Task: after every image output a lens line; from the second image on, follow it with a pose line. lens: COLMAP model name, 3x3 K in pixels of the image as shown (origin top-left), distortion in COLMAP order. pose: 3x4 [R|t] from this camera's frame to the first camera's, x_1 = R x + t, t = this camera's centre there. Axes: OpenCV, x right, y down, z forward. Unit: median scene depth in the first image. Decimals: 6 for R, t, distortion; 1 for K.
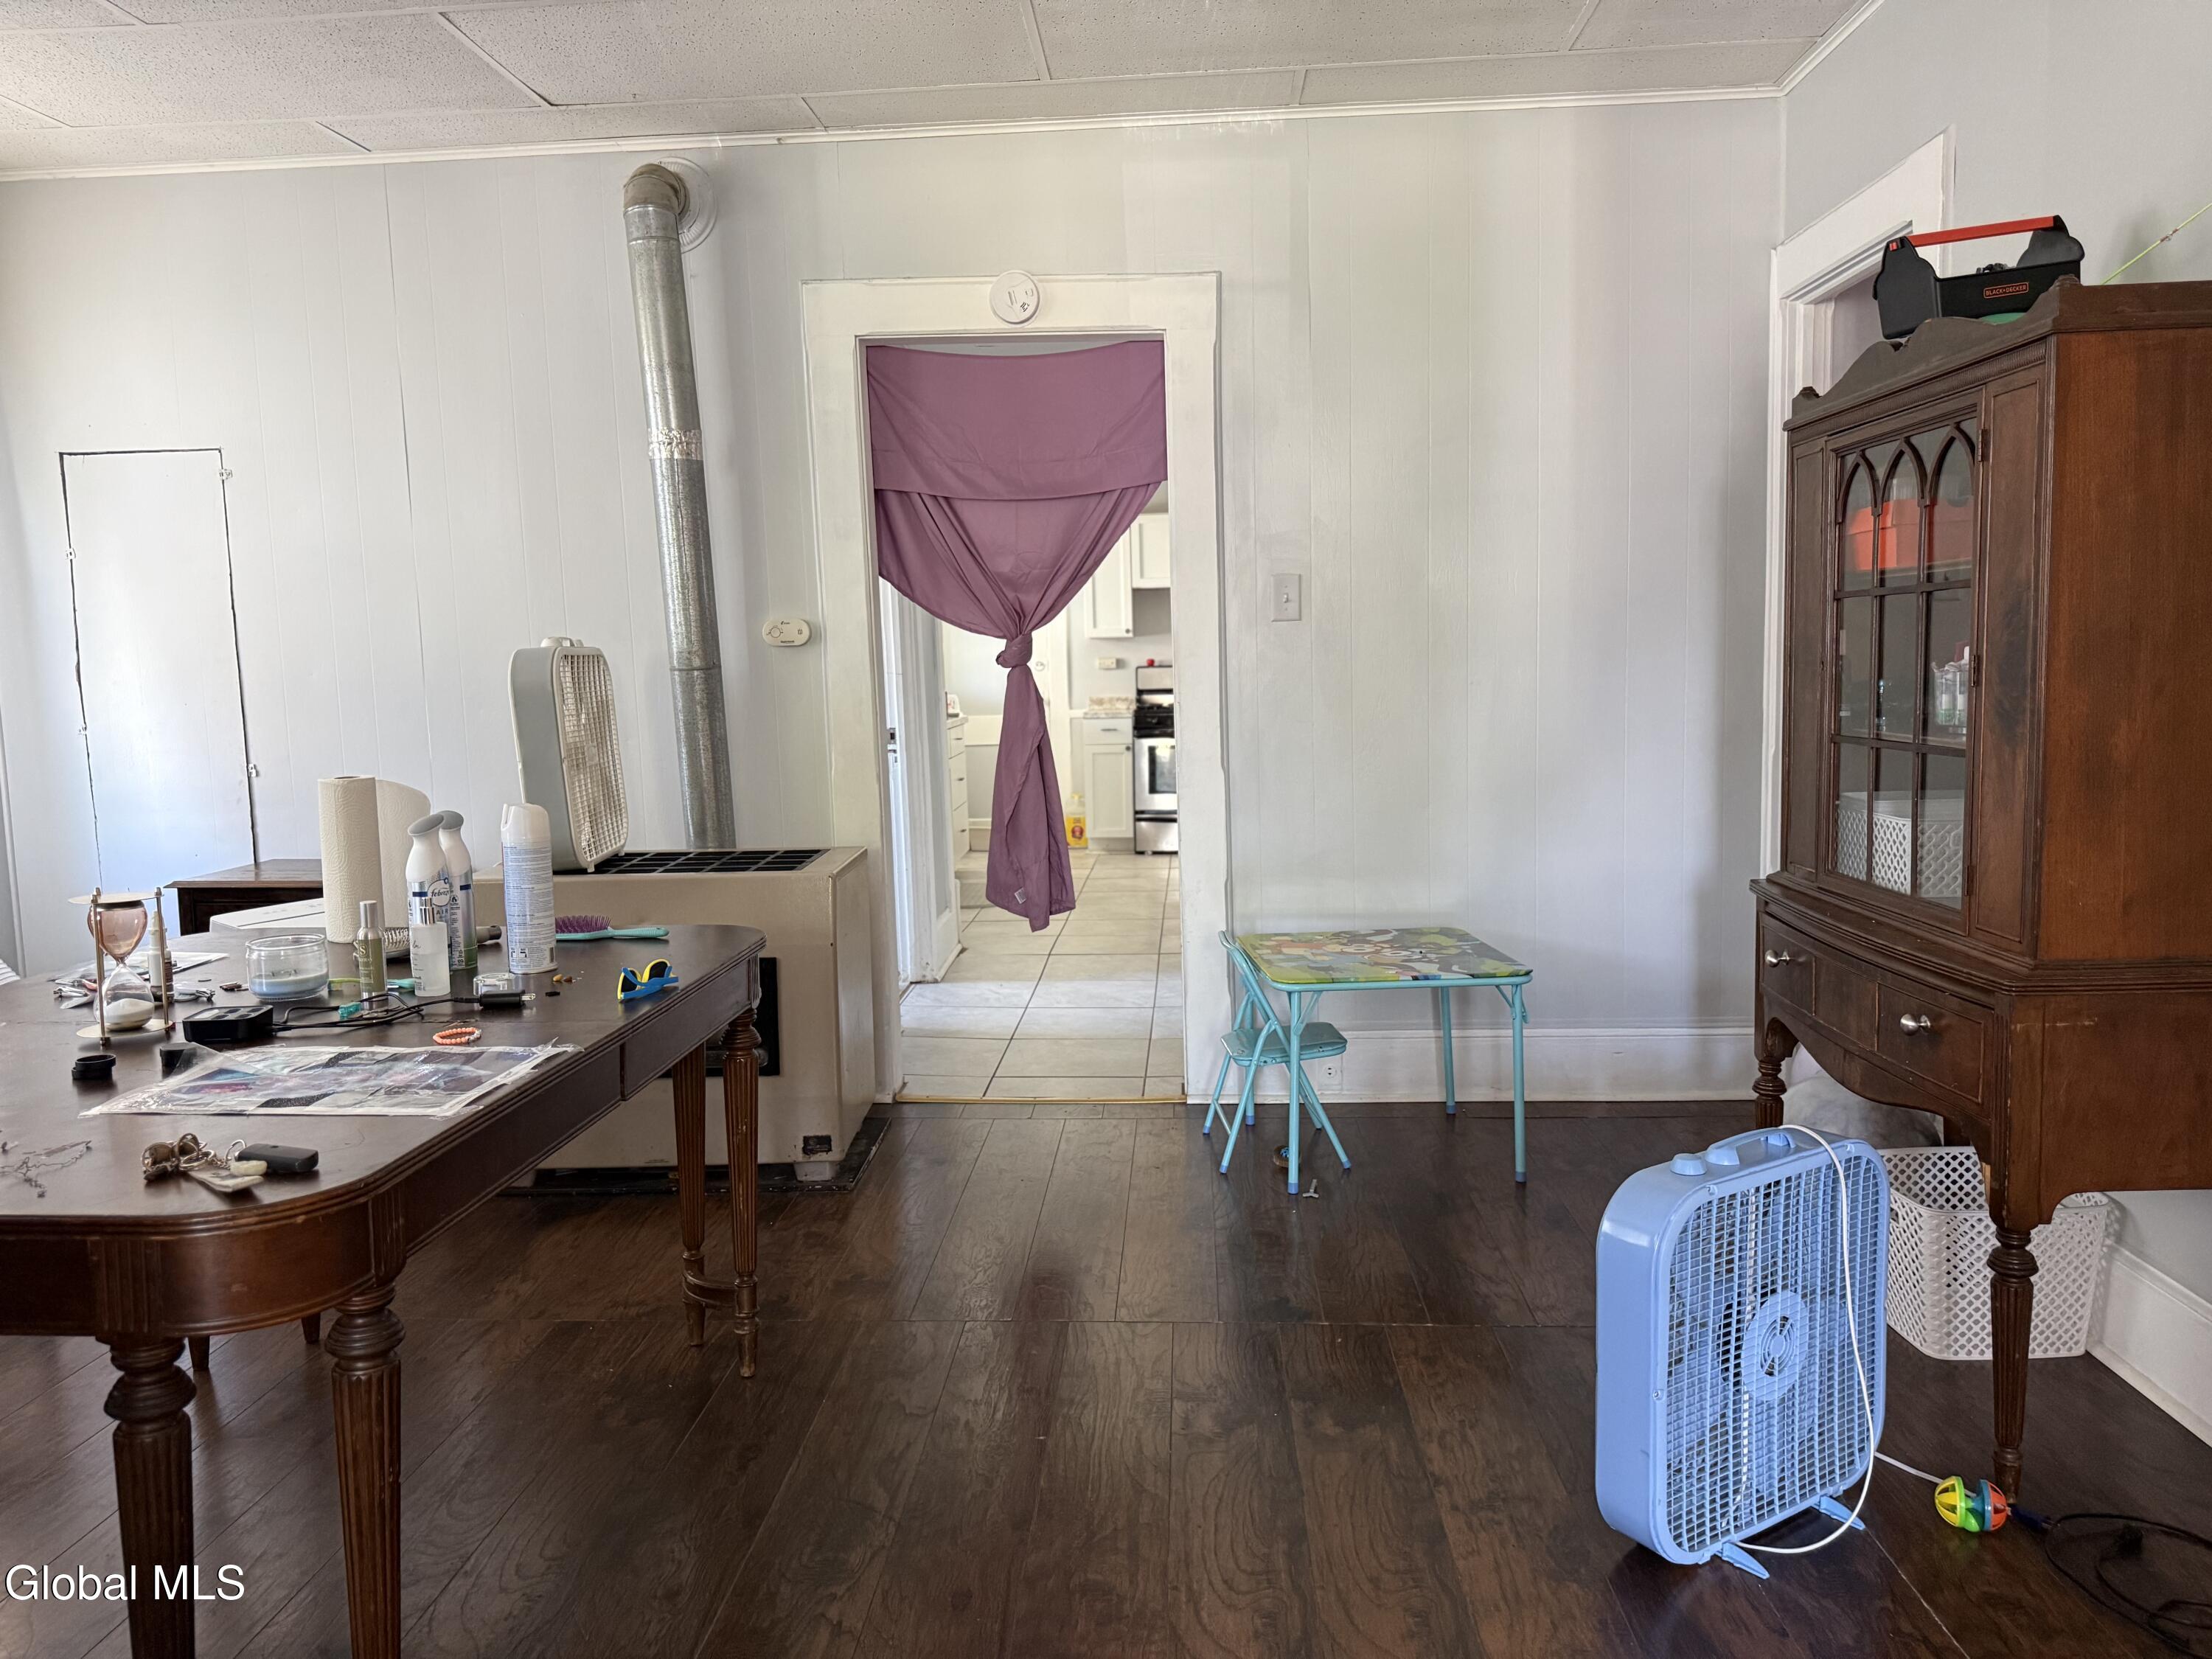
lens RADIAL K [[1514.2, 0, 1106.0], [0, 1514.2, 829.5], [0, 0, 1]] dist [0.129388, -0.218866]
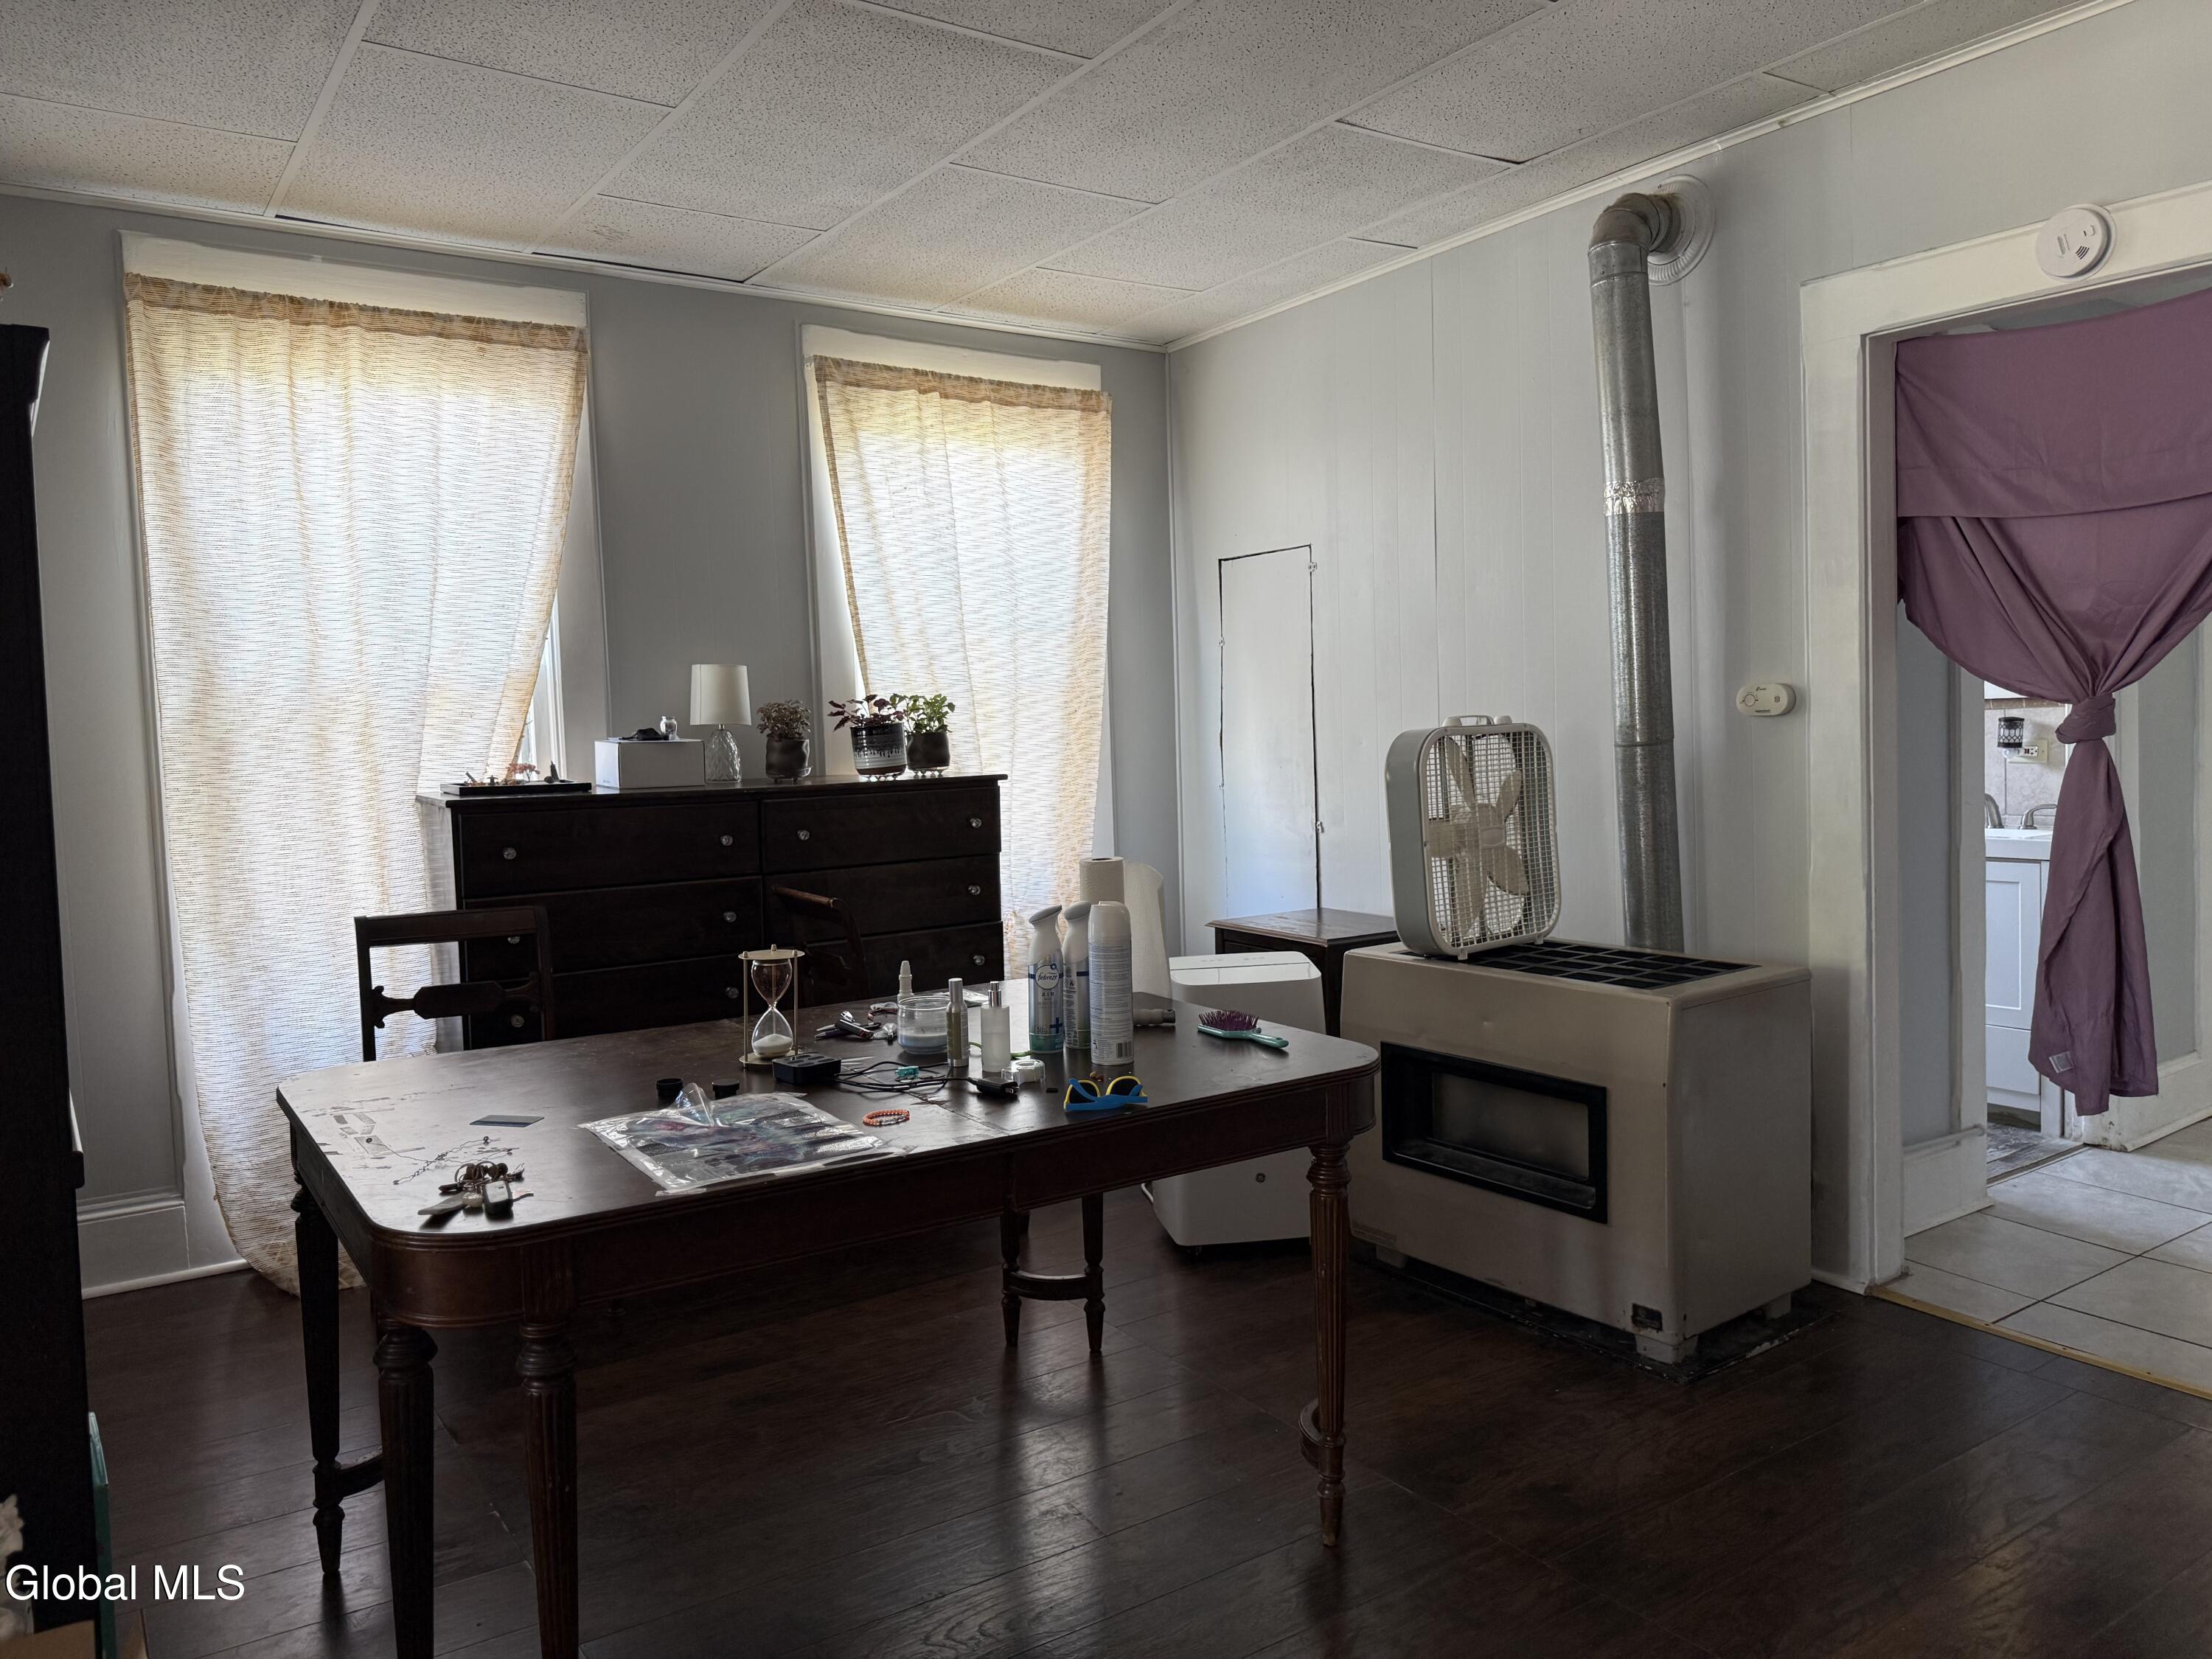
lens RADIAL K [[1535.5, 0, 1106.0], [0, 1535.5, 829.5], [0, 0, 1]] dist [0.077839, -0.108295]
pose [[0.621236, 0.055869, -0.781629, 0.244453], [-0.072468, 0.997277, 0.013686, -0.045092], [0.780266, 0.048141, 0.623593, 0.195304]]
